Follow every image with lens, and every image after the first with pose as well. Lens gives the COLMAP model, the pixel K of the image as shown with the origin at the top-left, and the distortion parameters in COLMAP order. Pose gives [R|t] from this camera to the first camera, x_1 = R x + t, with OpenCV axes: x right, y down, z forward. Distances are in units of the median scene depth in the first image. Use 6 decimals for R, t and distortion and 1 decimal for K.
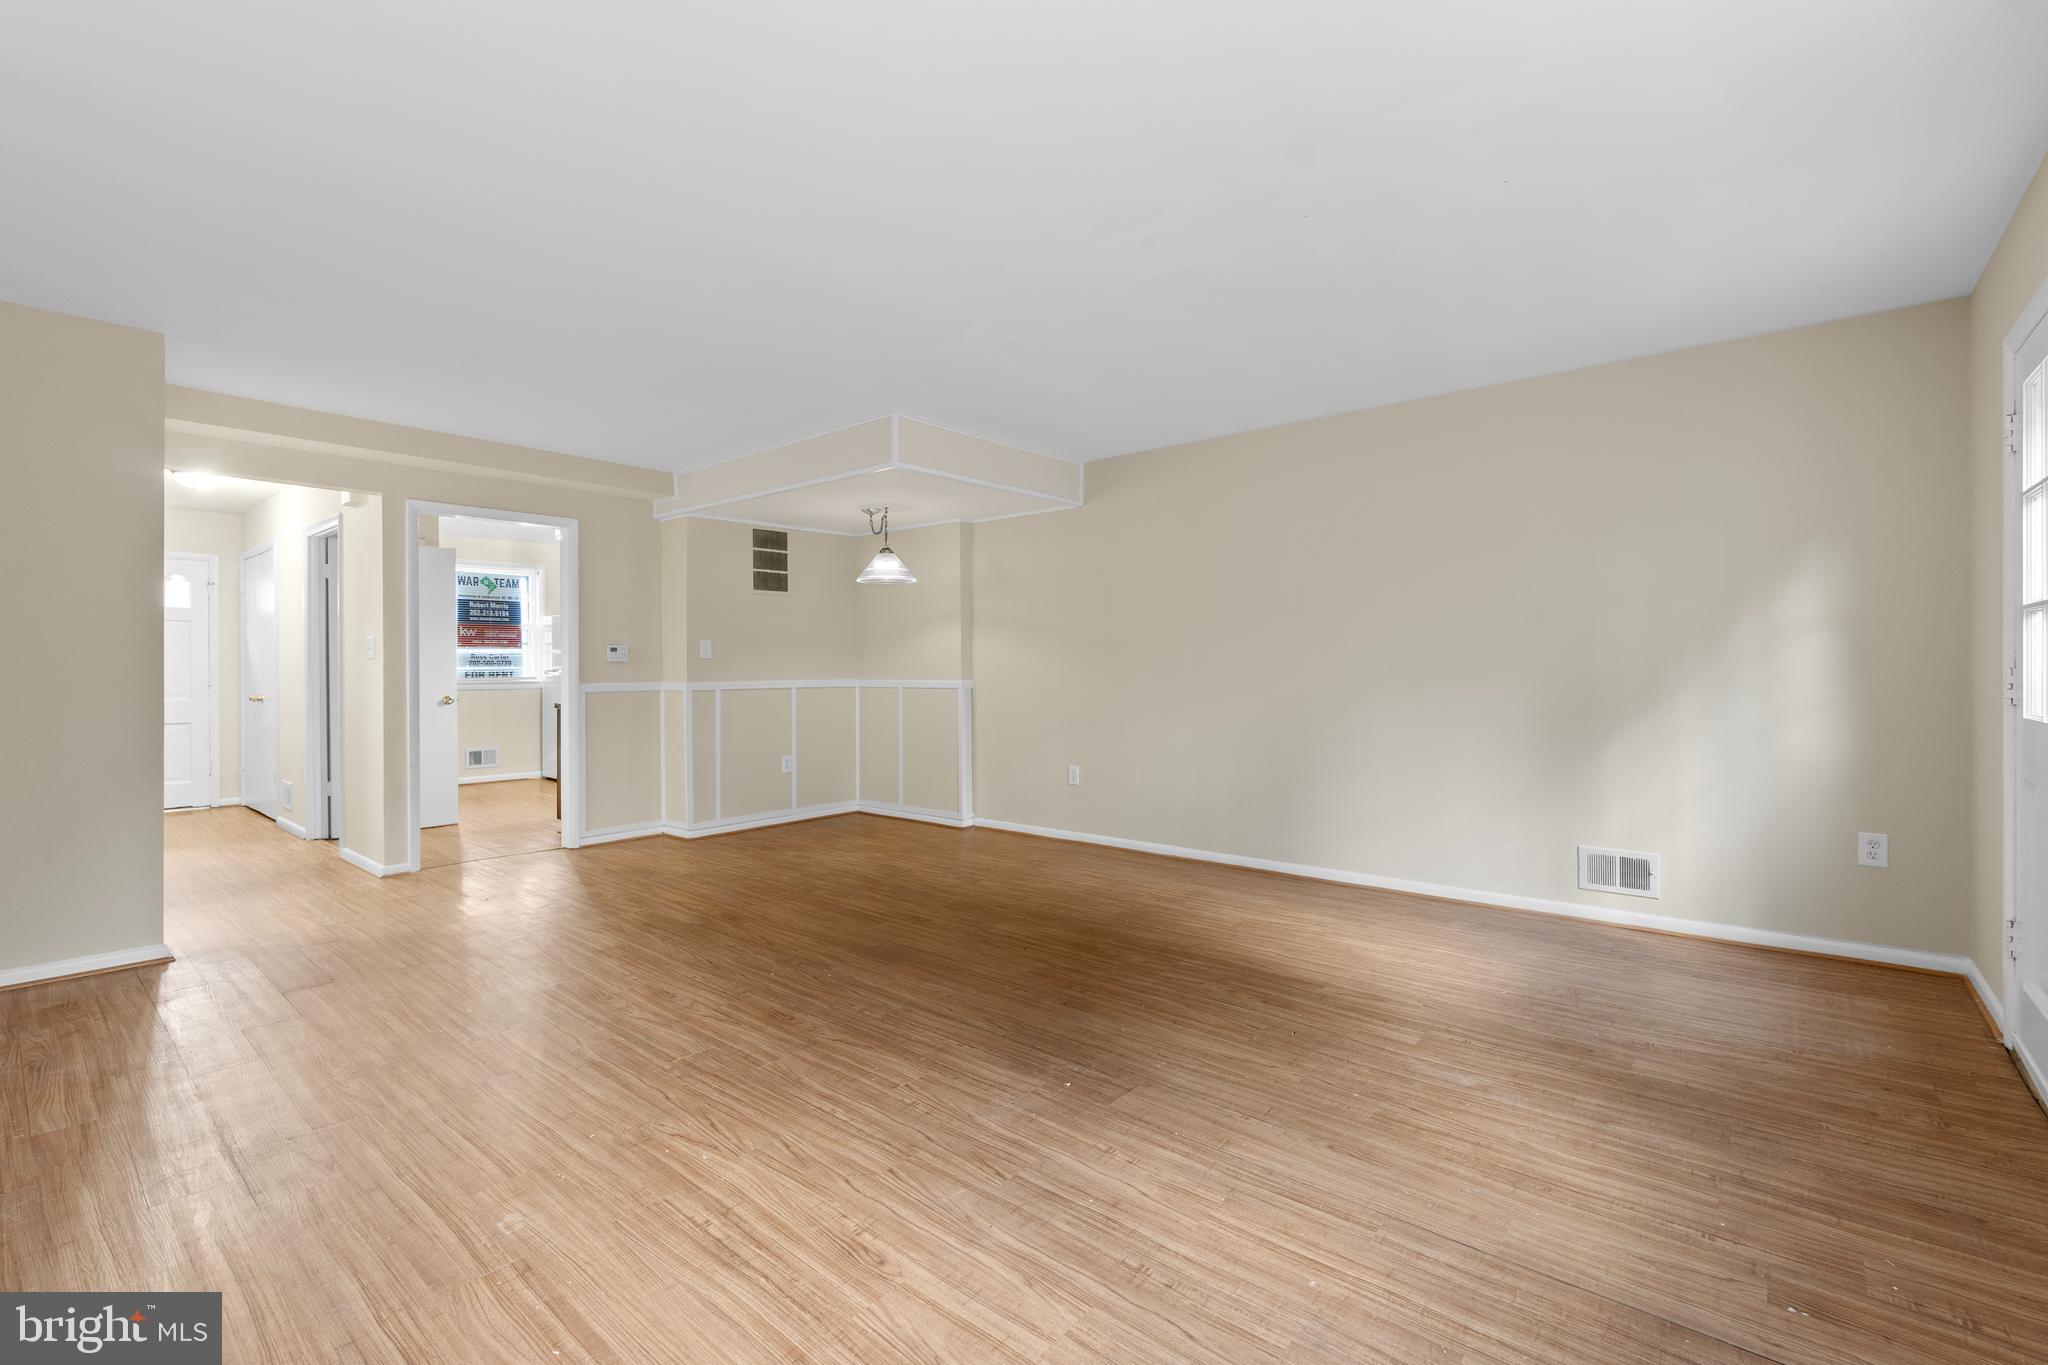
lens RADIAL K [[880.2, 0, 998.2], [0, 880.2, 670.4], [0, 0, 1]] dist [-0.005578, 0.002853]
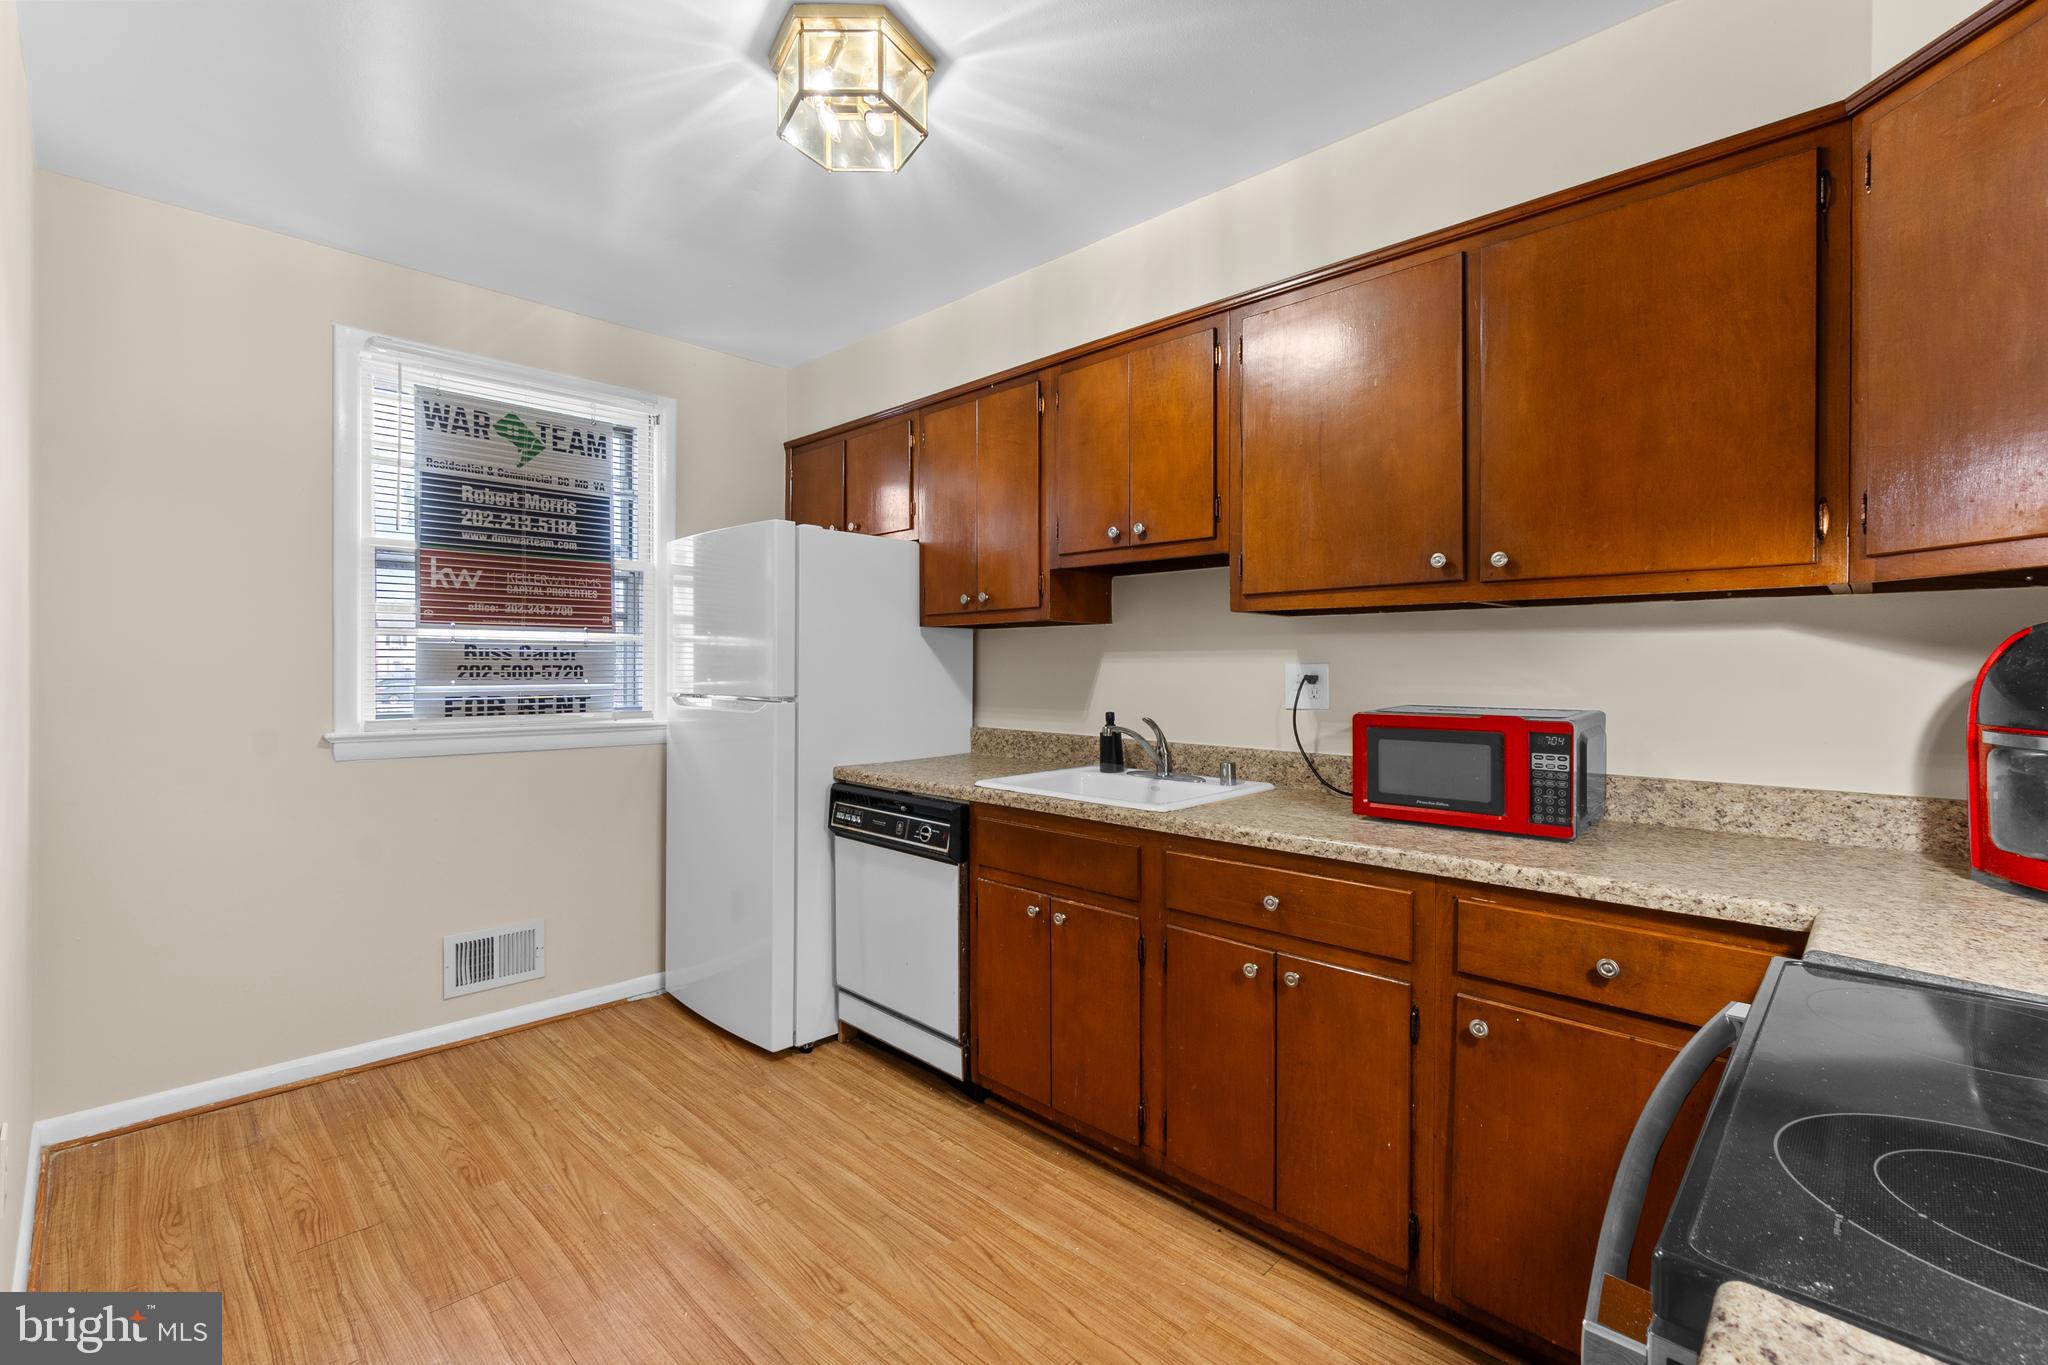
lens RADIAL K [[880.2, 0, 1008.5], [0, 880.2, 677.6], [0, 0, 1]] dist [-0.005578, 0.002853]
pose [[0.994674, 0.011369, -0.102442, -0.357023], [-0.010660, 0.999915, 0.007460, -0.010542], [0.102518, -0.006328, 0.994711, 0.681905]]
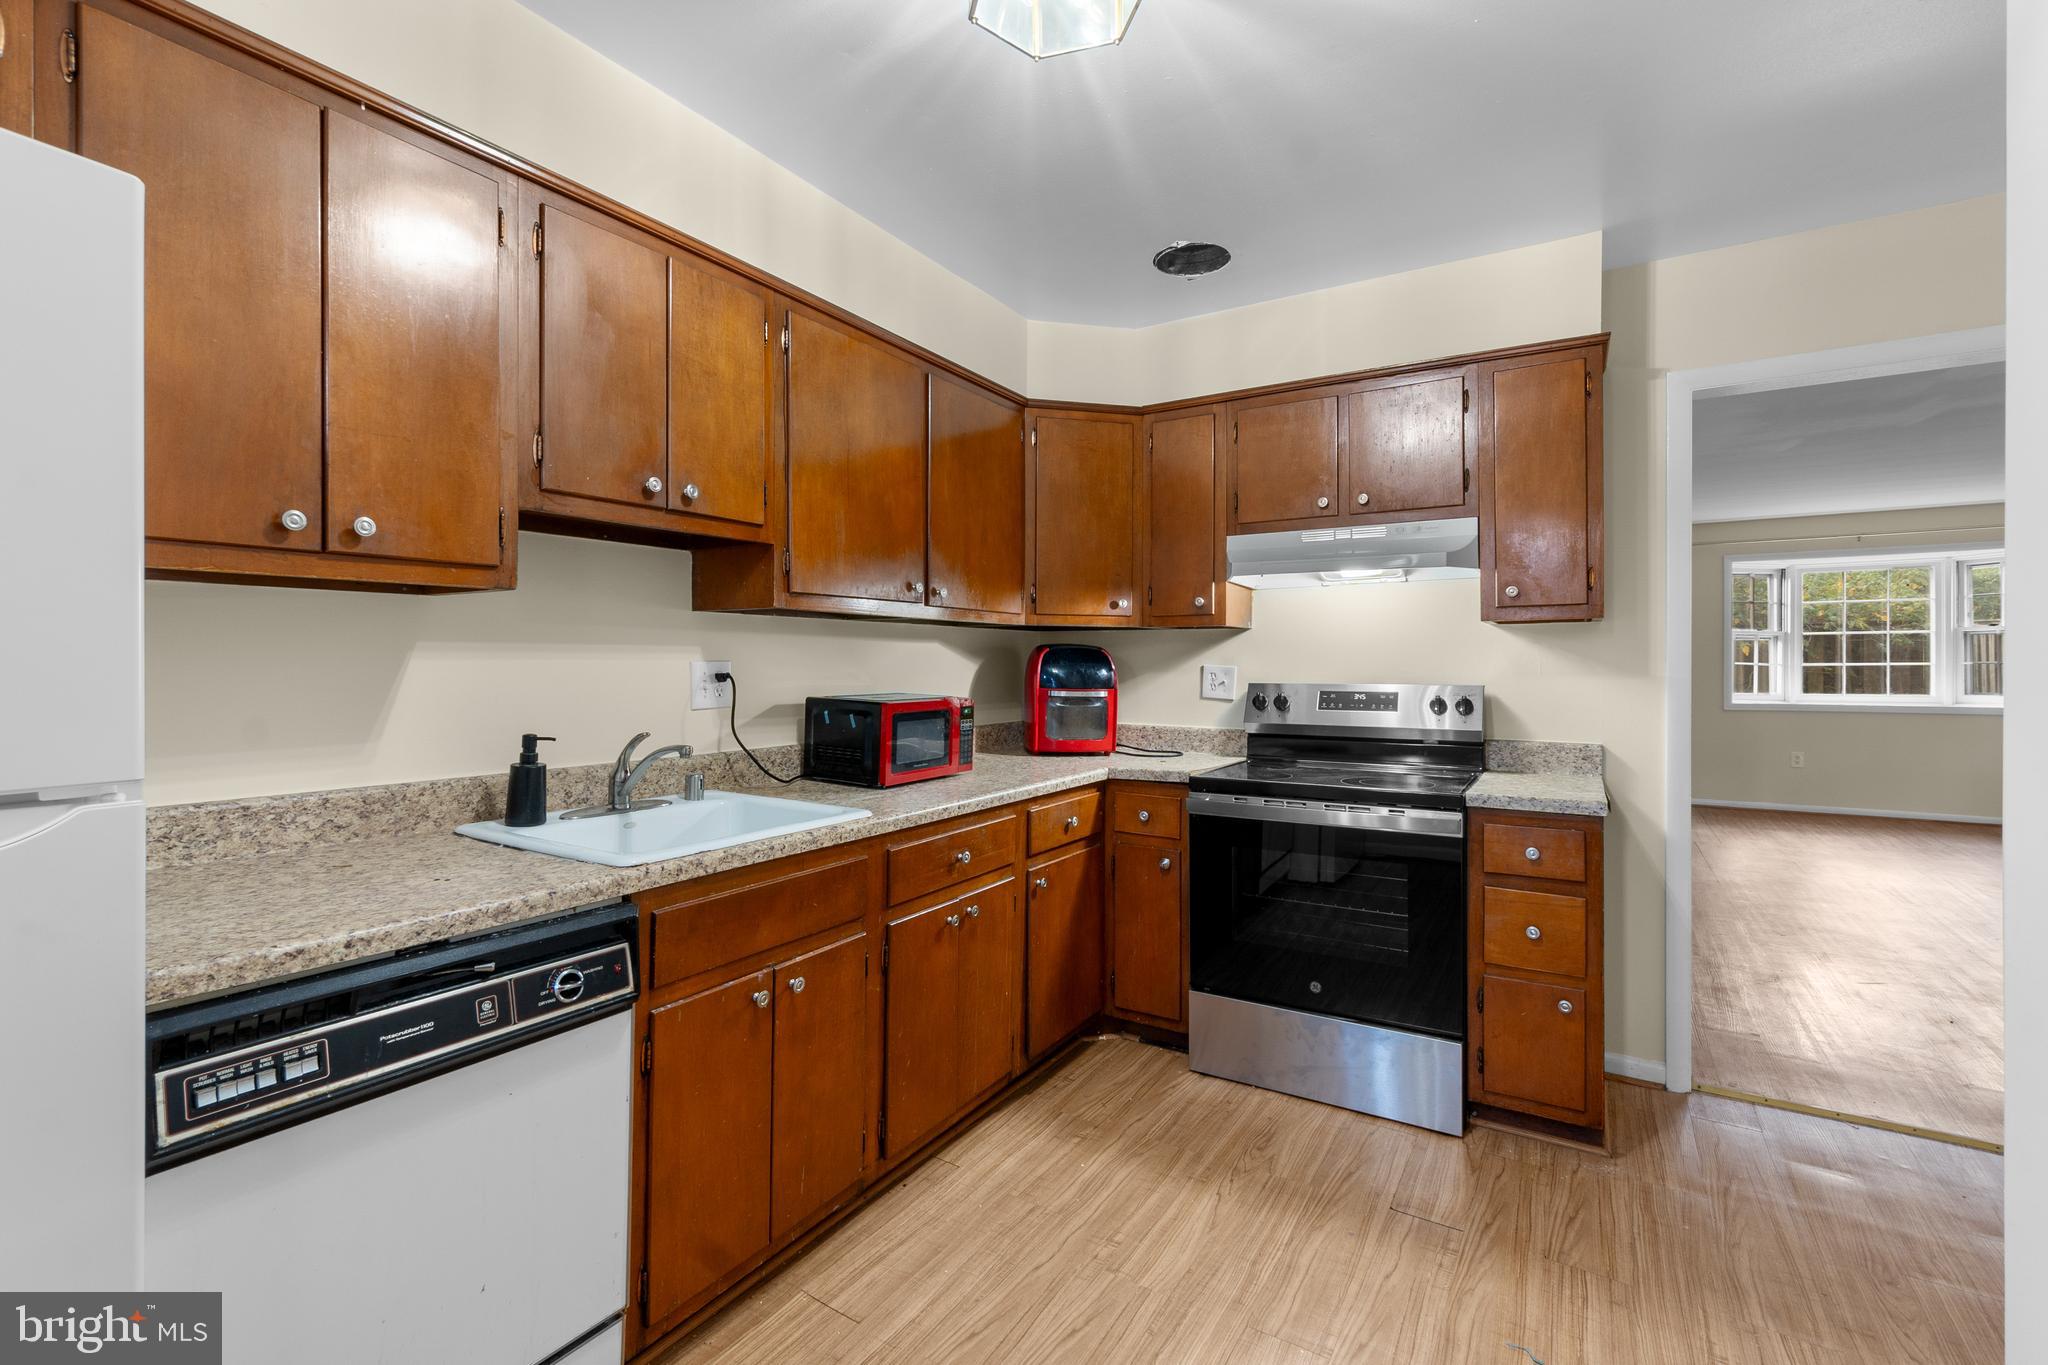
lens RADIAL K [[880.2, 0, 1036.6], [0, 880.2, 664.7], [0, 0, 1]] dist [-0.005578, 0.002853]
pose [[-0.111175, 0.003205, 0.993796, -0.833346], [0.000294, 0.999995, -0.003193, -0.013723], [-0.993801, -0.000063, -0.111175, 1.166631]]
